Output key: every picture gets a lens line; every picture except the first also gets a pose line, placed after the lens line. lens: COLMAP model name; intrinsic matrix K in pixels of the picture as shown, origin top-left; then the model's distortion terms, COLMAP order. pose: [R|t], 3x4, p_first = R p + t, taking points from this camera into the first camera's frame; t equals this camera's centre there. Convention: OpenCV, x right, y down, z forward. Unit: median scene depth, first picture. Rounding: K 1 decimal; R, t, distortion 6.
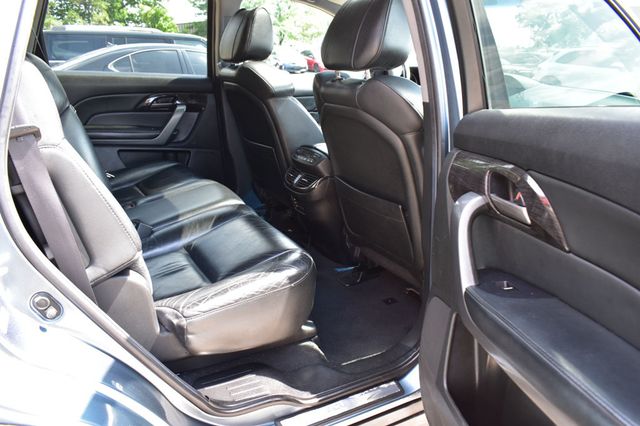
lens RADIAL K [[497.1, 0, 319.2], [0, 497.1, 212.3], [0, 0, 1]] dist [-0.101297, 0.020790]
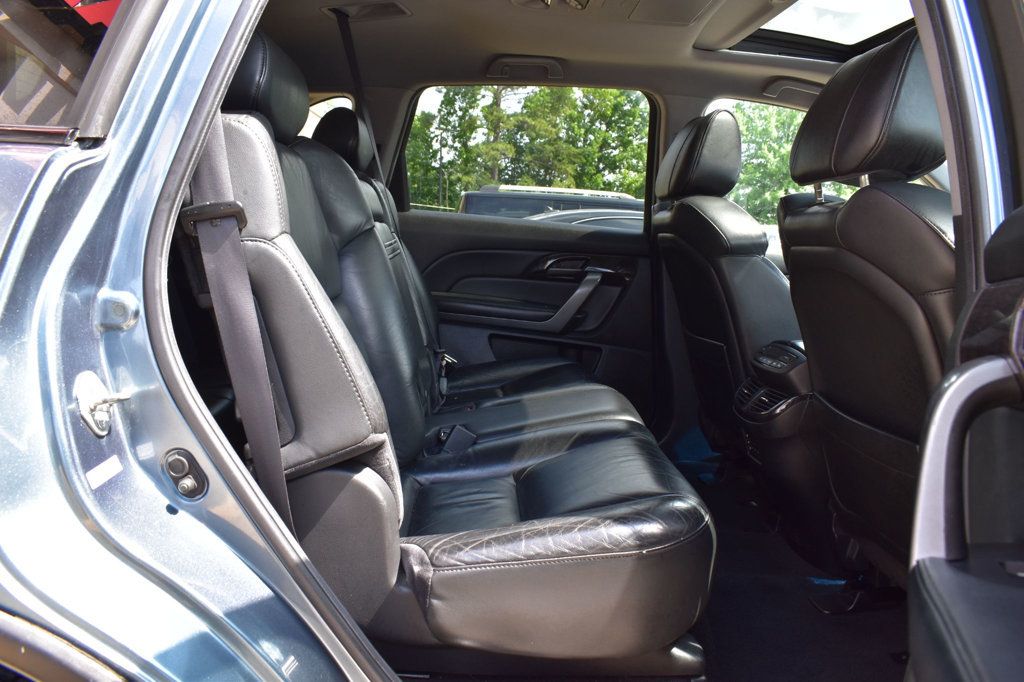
lens RADIAL K [[795.3, 0, 512.6], [0, 795.3, 341.7], [0, 0, 1]] dist [-0.101297, 0.020790]
pose [[0.888546, 0.067512, -0.453794, 0.115033], [-0.155061, 0.975099, -0.158547, 0.054352], [0.431790, 0.211242, 0.876889, 0.114174]]
